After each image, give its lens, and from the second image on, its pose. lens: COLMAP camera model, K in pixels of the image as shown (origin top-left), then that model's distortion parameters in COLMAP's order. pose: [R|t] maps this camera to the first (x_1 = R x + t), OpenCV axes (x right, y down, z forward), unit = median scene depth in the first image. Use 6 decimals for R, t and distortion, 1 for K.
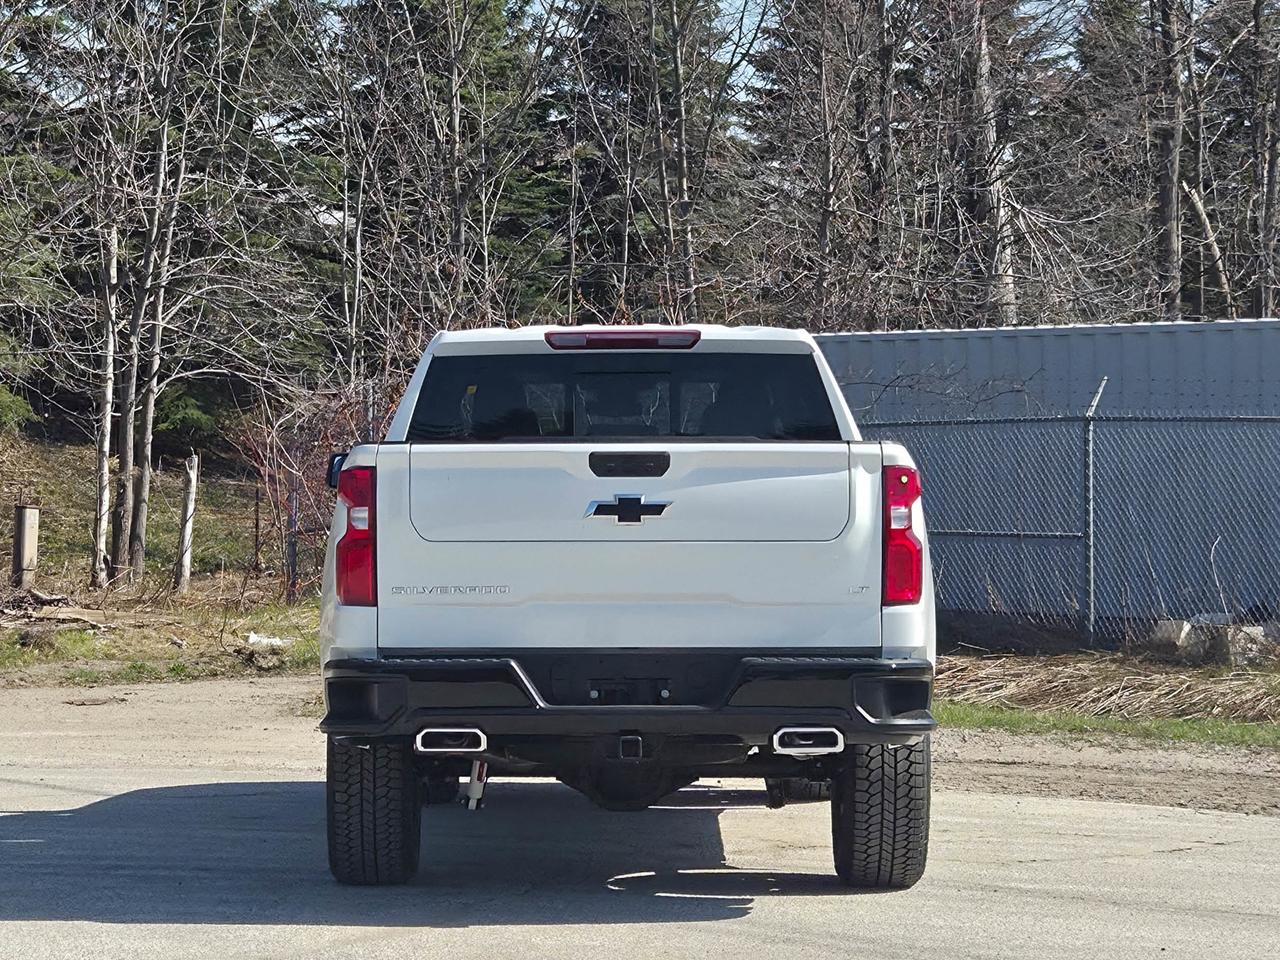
lens RADIAL K [[3096.0, 0, 582.4], [0, 3096.0, 421.5], [0, 0, 1]] dist [0.004974, 0.000000]
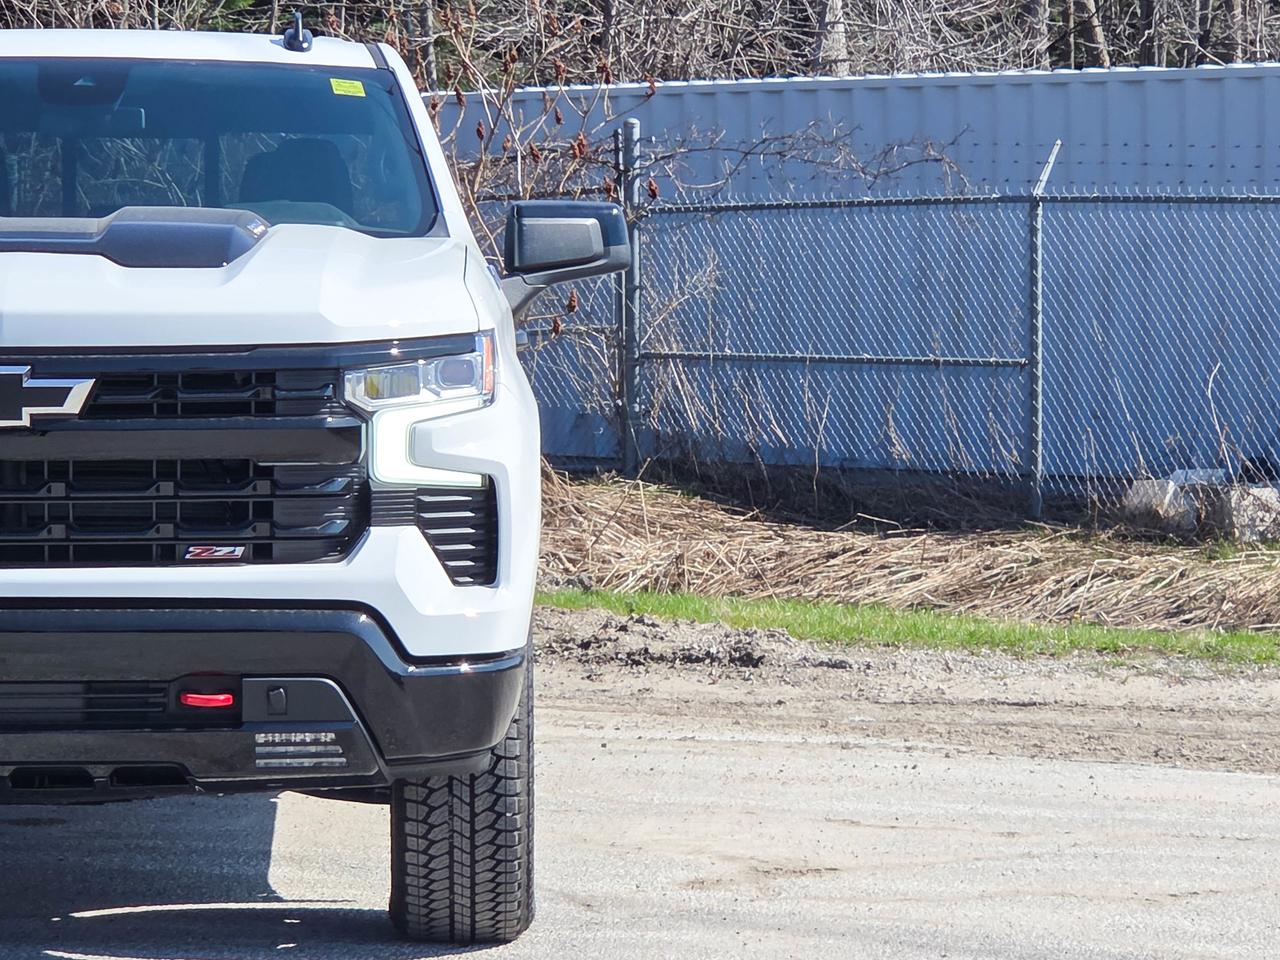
lens RADIAL K [[4026.6, 0, 643.7], [0, 4026.6, 468.9], [0, 0, 1]] dist [-0.351719, 0.000000]
pose [[0.995885, -0.005961, 0.090429, -0.019049], [0.000310, 0.998052, 0.062383, 0.006595], [-0.090625, -0.062099, 0.993947, 0.157593]]
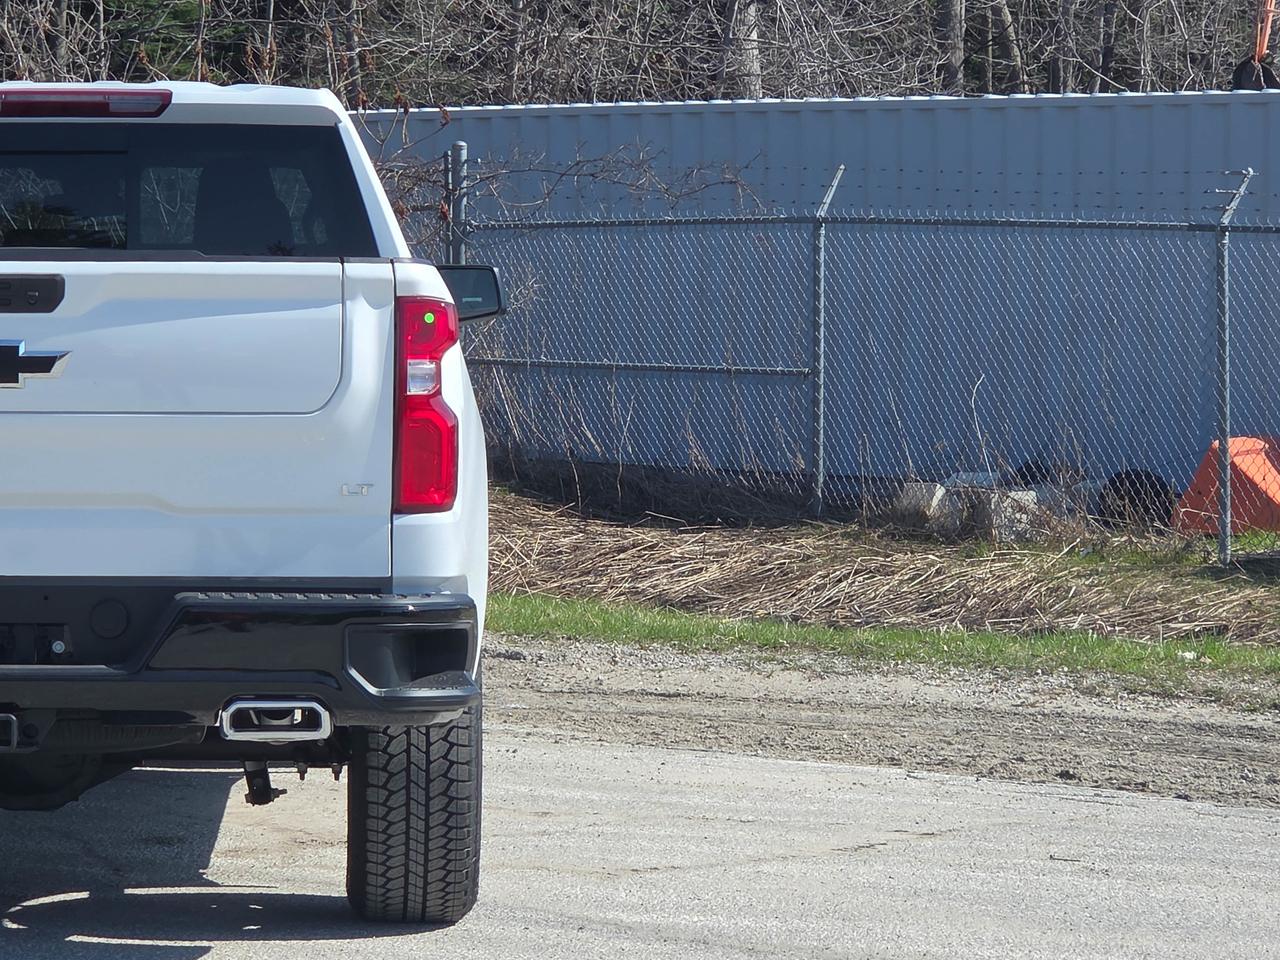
lens RADIAL K [[3828.7, 0, 510.4], [0, 3828.7, 408.8], [0, 0, 1]] dist [-0.392810, 0.000000]
pose [[0.997380, 0.004103, 0.072227, 0.034563], [-0.007717, 0.998728, 0.049829, -0.001321], [-0.071931, -0.050255, 0.996143, 0.109963]]
